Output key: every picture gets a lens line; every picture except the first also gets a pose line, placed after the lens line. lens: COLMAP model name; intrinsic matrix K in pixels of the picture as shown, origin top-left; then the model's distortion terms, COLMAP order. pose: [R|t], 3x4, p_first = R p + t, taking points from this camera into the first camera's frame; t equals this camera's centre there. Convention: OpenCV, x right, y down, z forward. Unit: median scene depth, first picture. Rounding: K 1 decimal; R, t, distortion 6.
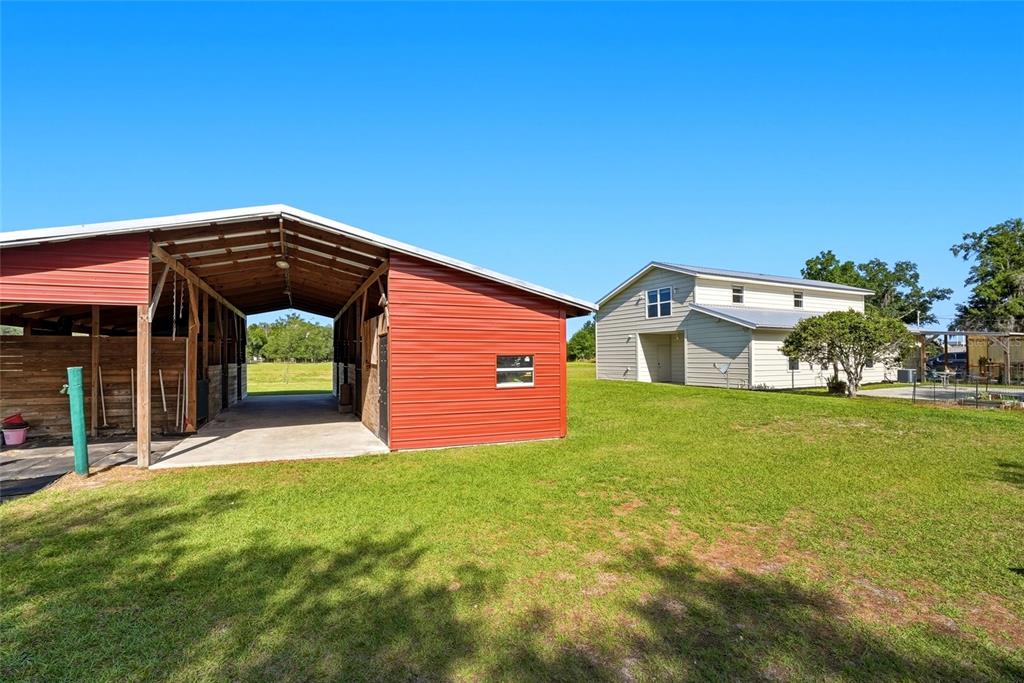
lens RADIAL K [[482.3, 0, 512.1], [0, 482.3, 349.5], [0, 0, 1]] dist [-0.059258, 0.024097]
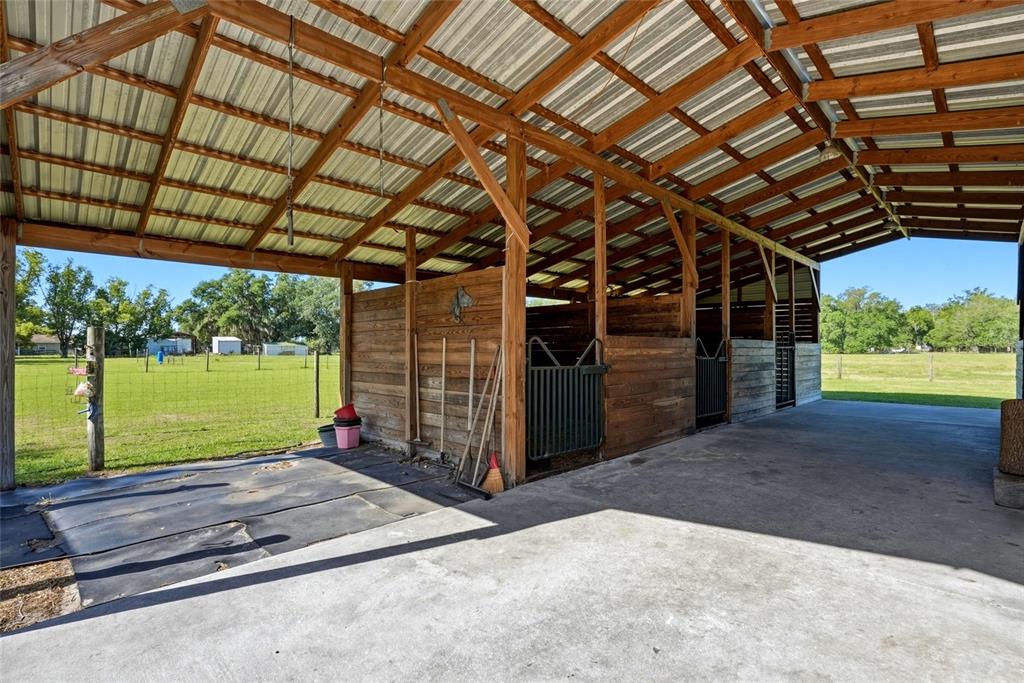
lens RADIAL K [[482.3, 0, 512.1], [0, 482.3, 349.5], [0, 0, 1]] dist [-0.059258, 0.024097]
pose [[0.342255, 0.001767, -0.939605, -0.297566], [0.017906, 0.999804, 0.008403, 0.052298], [0.939436, -0.019700, 0.342156, 0.941545]]
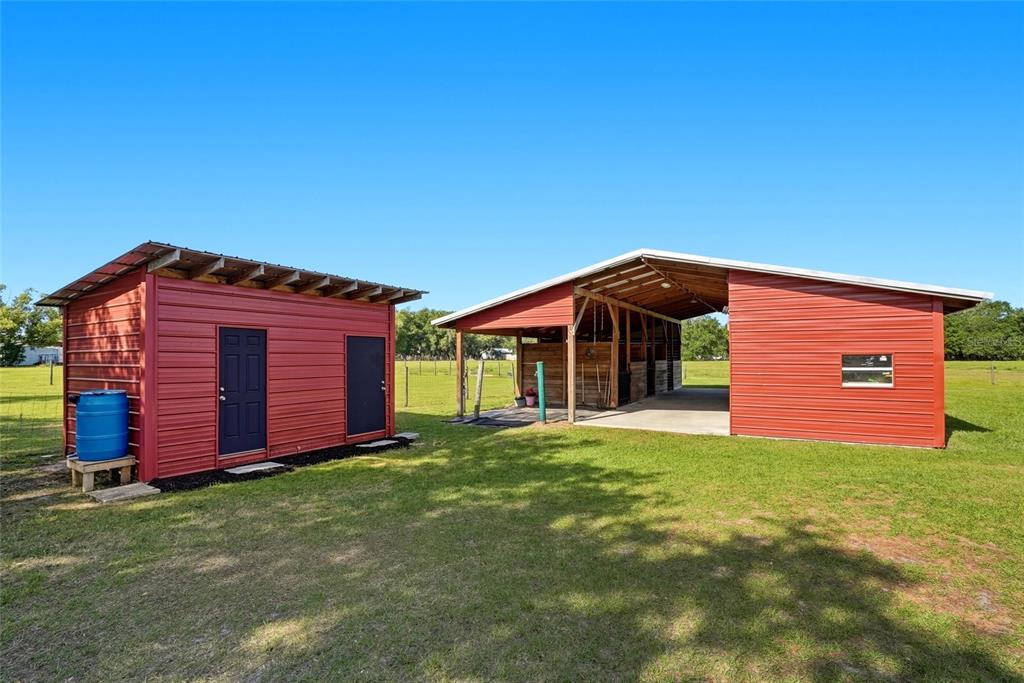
lens RADIAL K [[482.3, 0, 512.1], [0, 482.3, 349.5], [0, 0, 1]] dist [-0.059258, 0.024097]
pose [[0.590548, -0.008872, -0.806953, 0.353096], [0.014106, 0.999900, -0.000670, -0.007342], [0.806879, -0.010987, 0.590615, -0.130777]]
